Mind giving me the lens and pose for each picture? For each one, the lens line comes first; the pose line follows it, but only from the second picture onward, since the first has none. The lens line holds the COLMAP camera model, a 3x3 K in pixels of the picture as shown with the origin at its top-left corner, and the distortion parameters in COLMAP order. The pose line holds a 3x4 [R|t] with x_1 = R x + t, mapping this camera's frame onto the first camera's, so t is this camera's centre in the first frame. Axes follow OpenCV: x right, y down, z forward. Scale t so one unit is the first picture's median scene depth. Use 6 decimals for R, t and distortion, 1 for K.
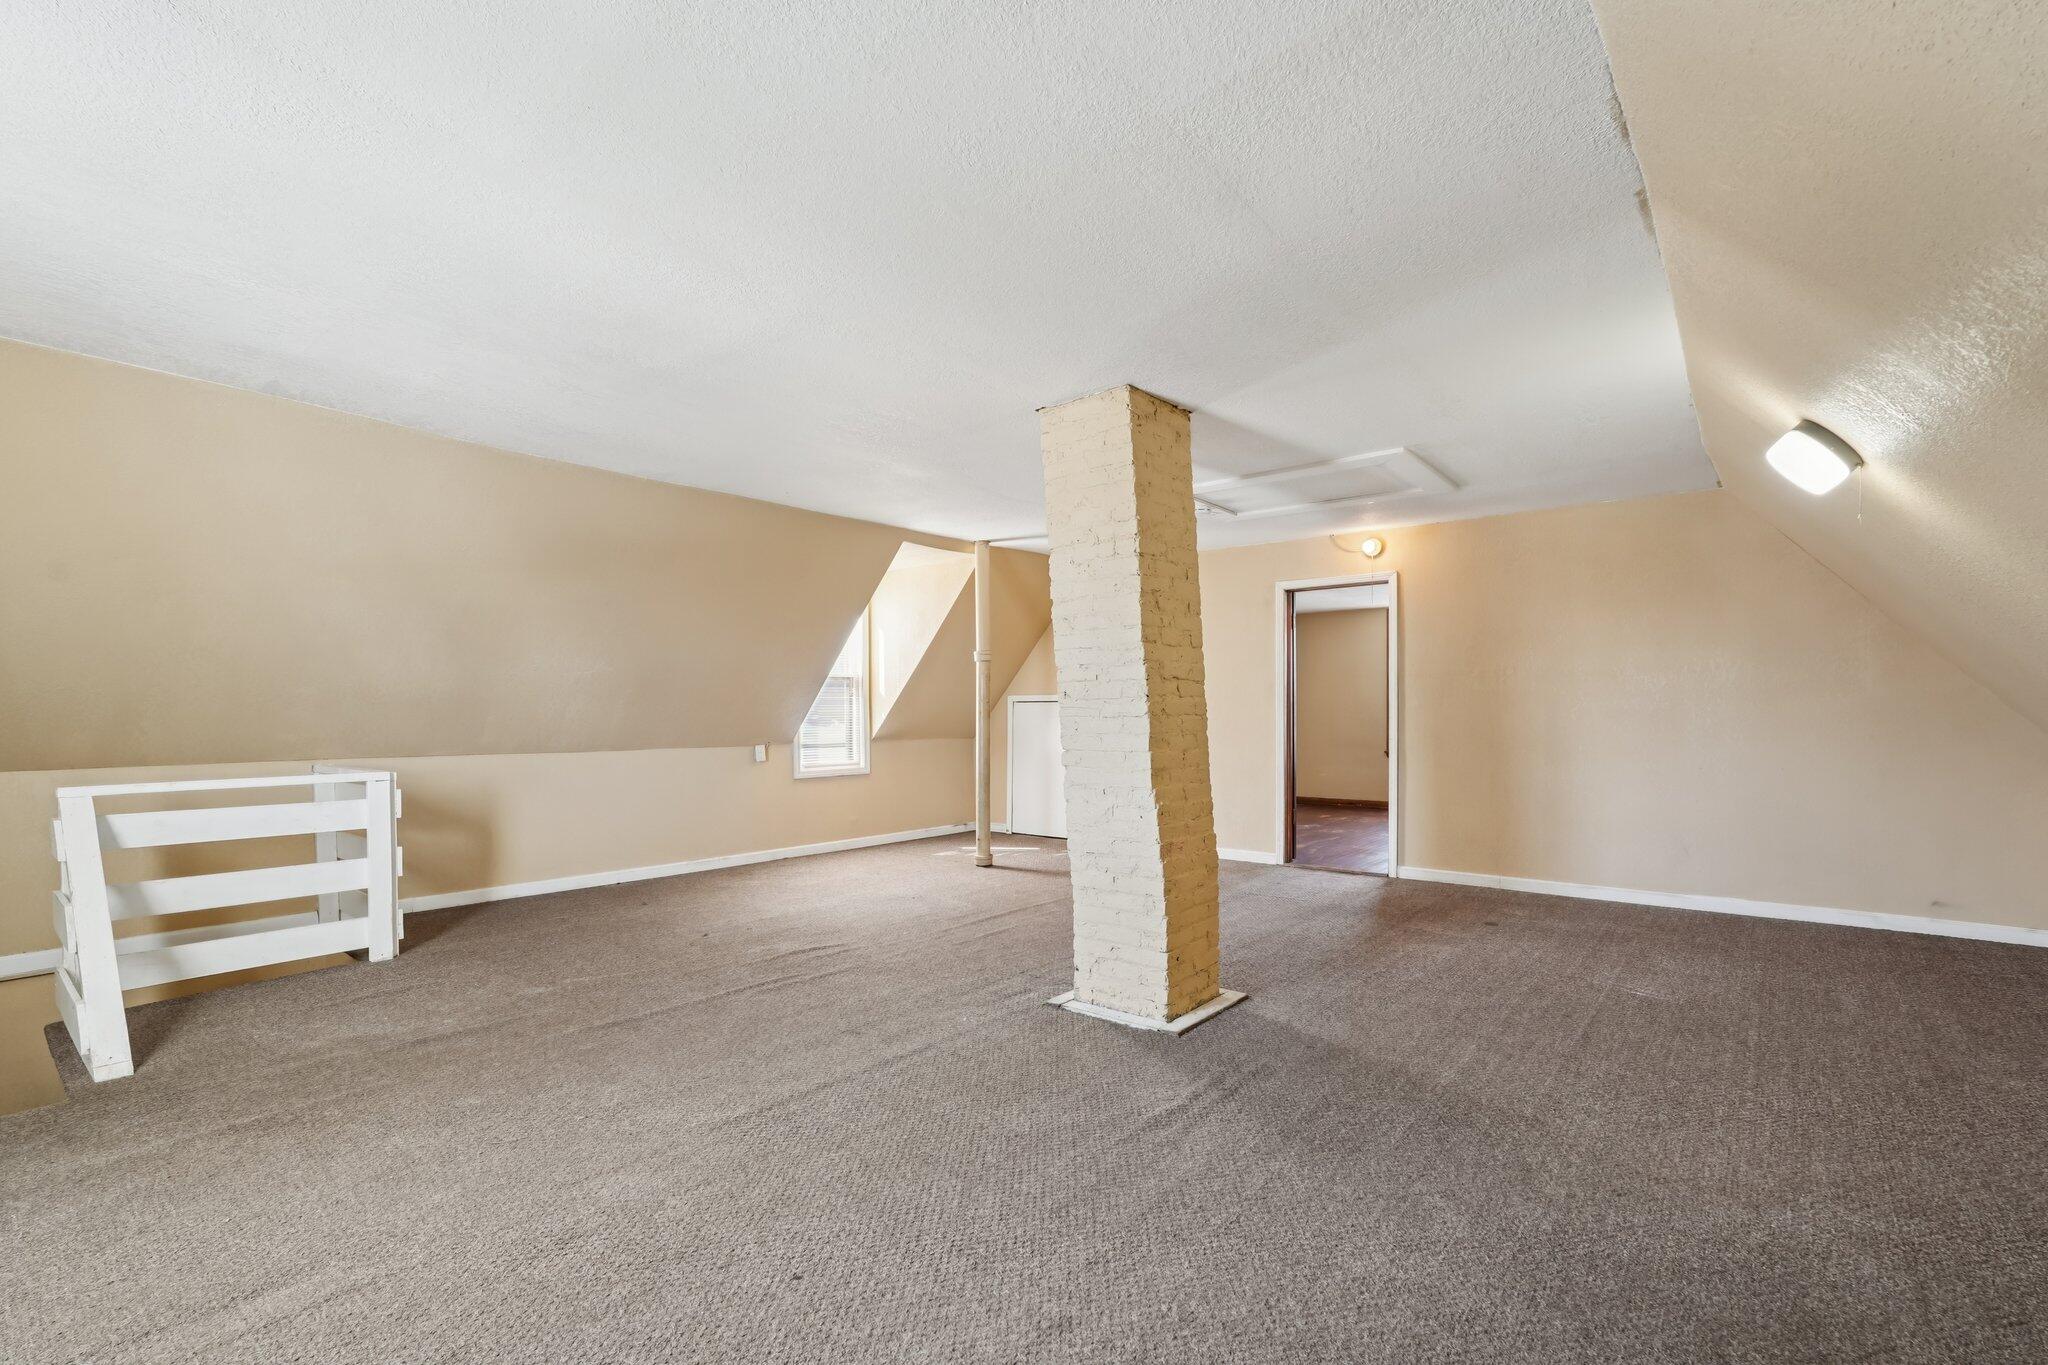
lens RADIAL K [[901.1, 0, 1034.4], [0, 901.1, 703.6], [0, 0, 1]] dist [-0.012082, 0.005181]
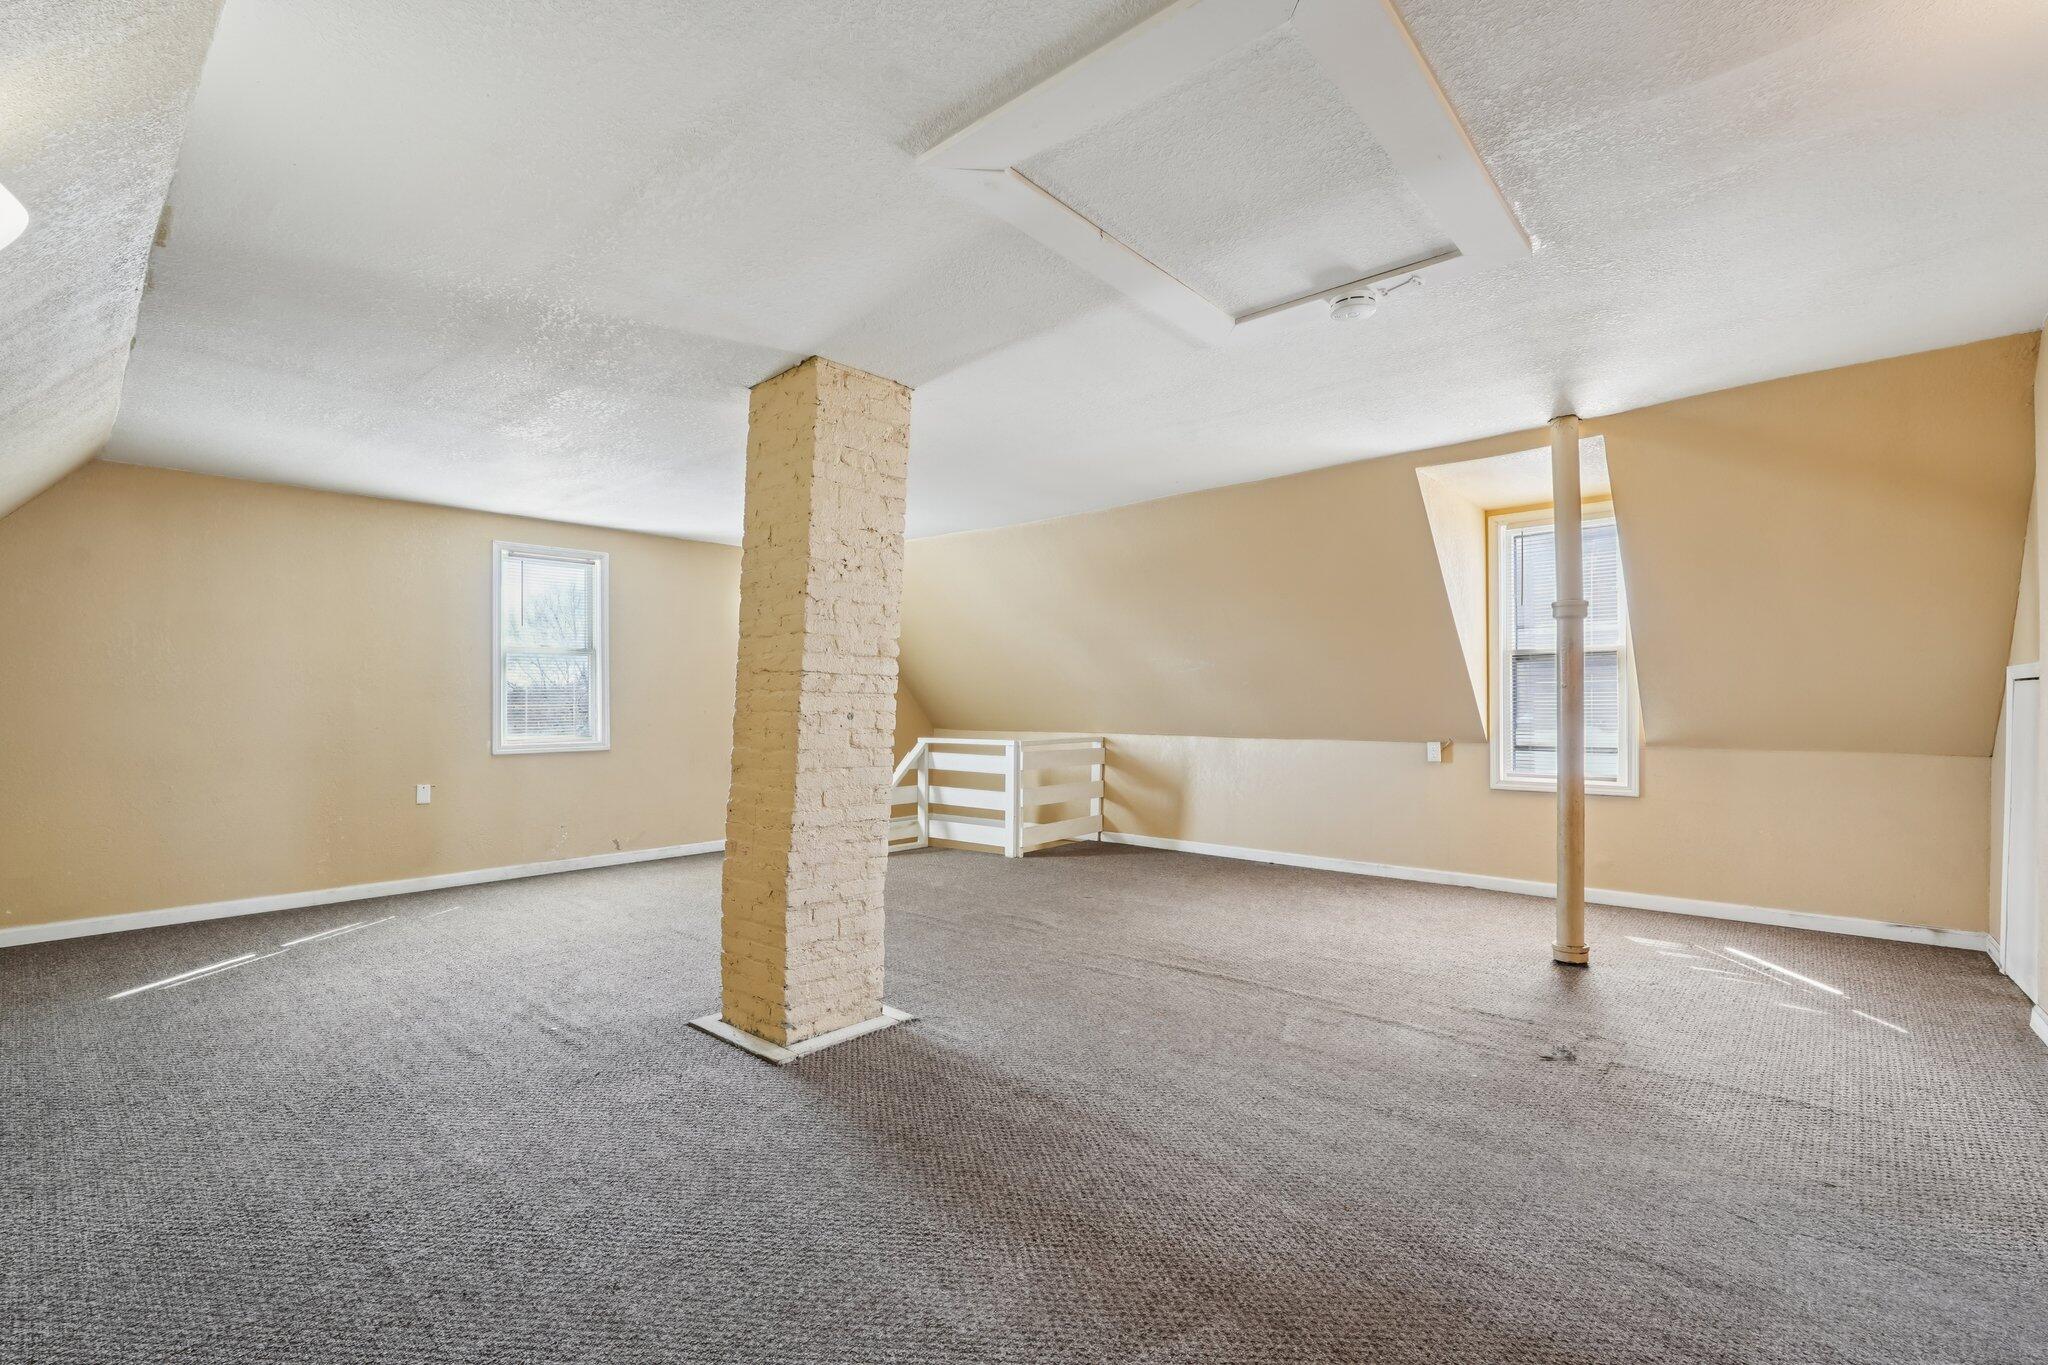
lens RADIAL K [[901.1, 0, 1029.6], [0, 901.1, 681.3], [0, 0, 1]] dist [-0.012082, 0.005181]
pose [[-0.028489, -0.020722, -0.999379, 0.845517], [0.012005, 0.999706, -0.021071, 0.004018], [0.999522, -0.012598, -0.028232, 1.020651]]
